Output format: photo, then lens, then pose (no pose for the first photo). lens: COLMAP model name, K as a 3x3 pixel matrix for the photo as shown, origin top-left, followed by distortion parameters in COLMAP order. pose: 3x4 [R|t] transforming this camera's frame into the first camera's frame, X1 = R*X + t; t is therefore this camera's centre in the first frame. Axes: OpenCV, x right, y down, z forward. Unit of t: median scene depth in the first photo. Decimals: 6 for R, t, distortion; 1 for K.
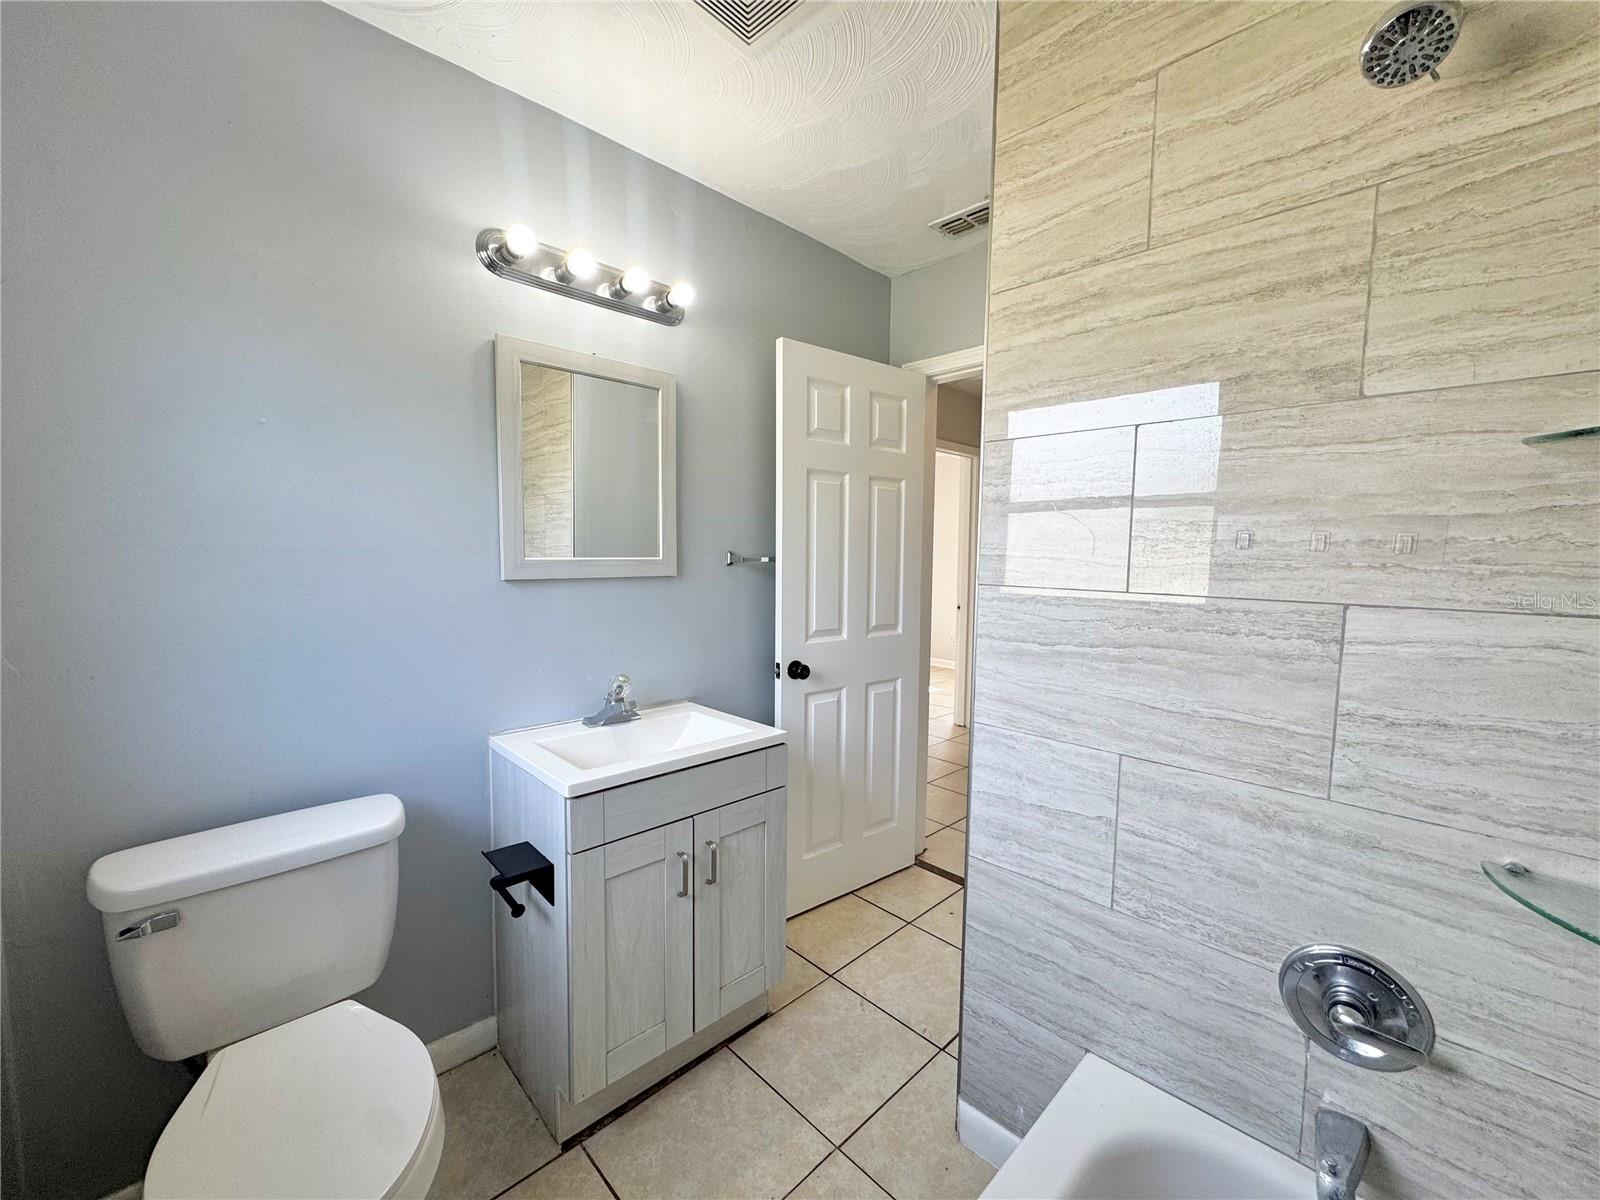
lens RADIAL K [[639.0, 0, 804.7], [0, 639.0, 600.3], [0, 0, 1]] dist [0.000877, -0.000066]
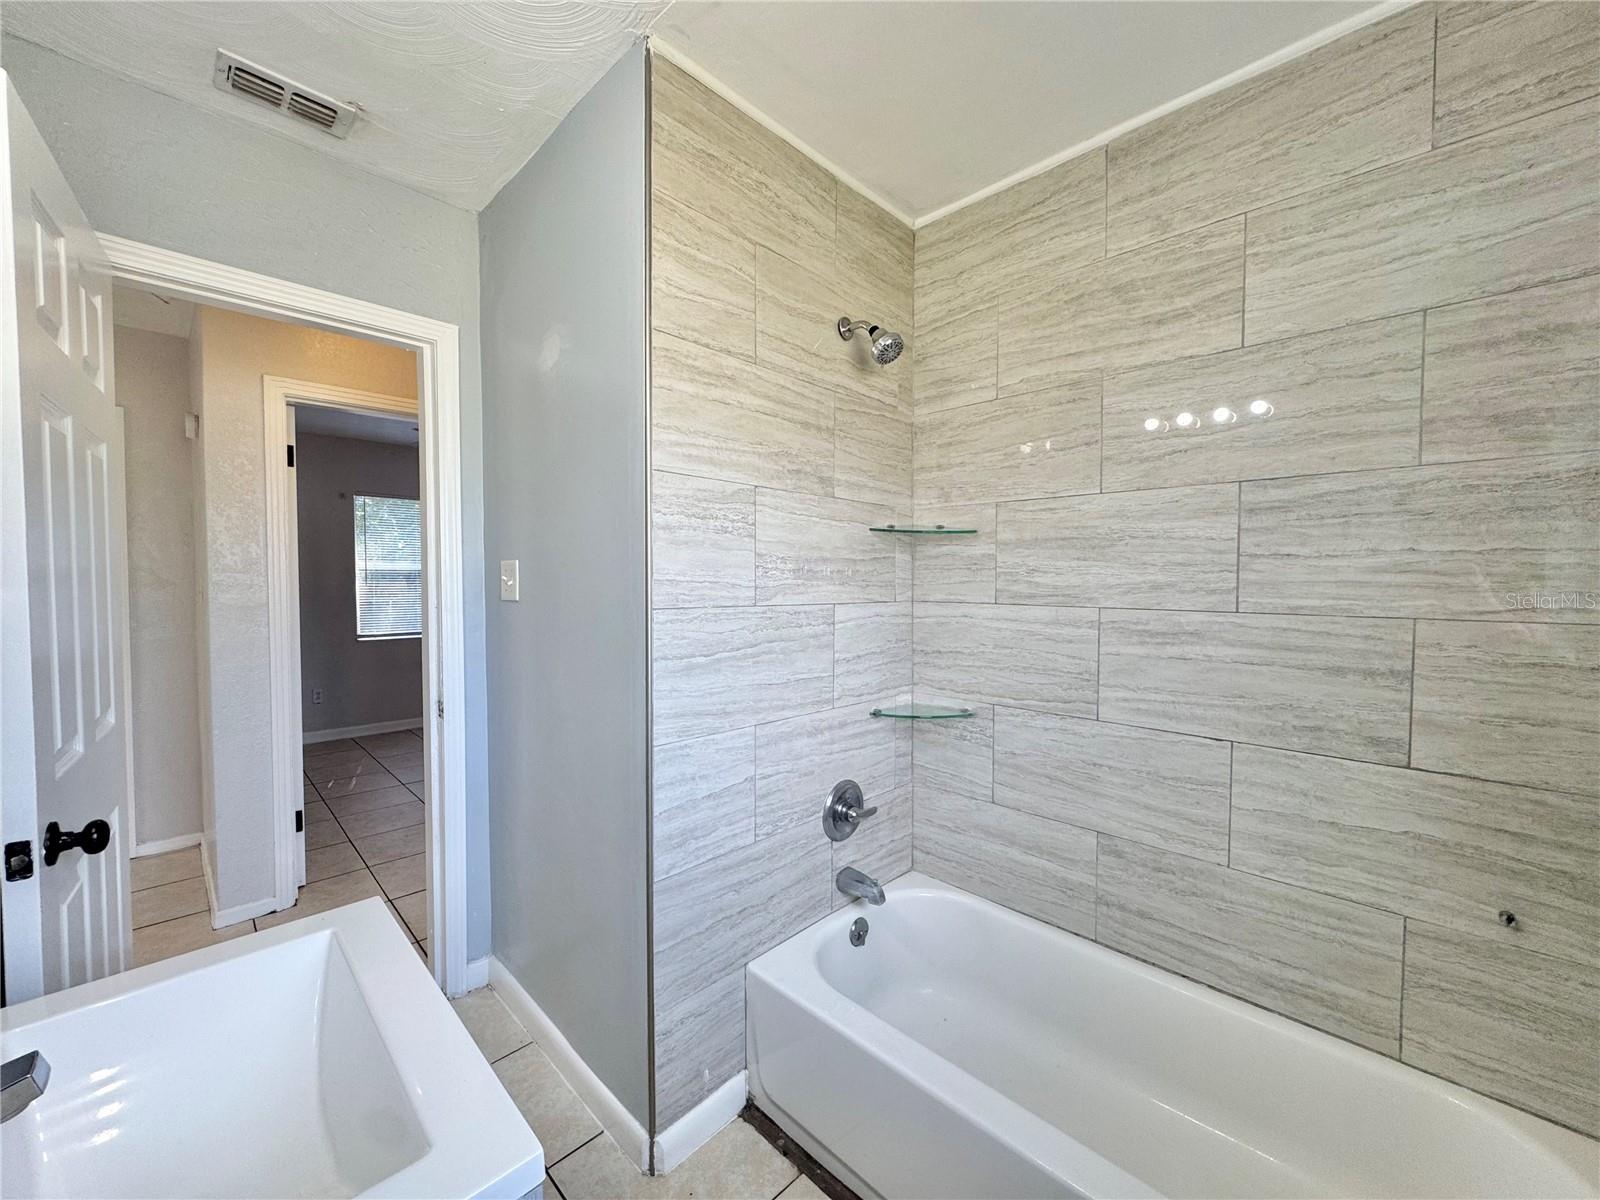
lens RADIAL K [[639.0, 0, 804.7], [0, 639.0, 602.0], [0, 0, 1]] dist [0.000877, -0.000066]
pose [[-0.015963, -0.045801, 0.998823, -0.913545], [0.072088, 0.996298, 0.046837, -0.081530], [-0.997271, 0.072751, -0.012602, 0.956477]]
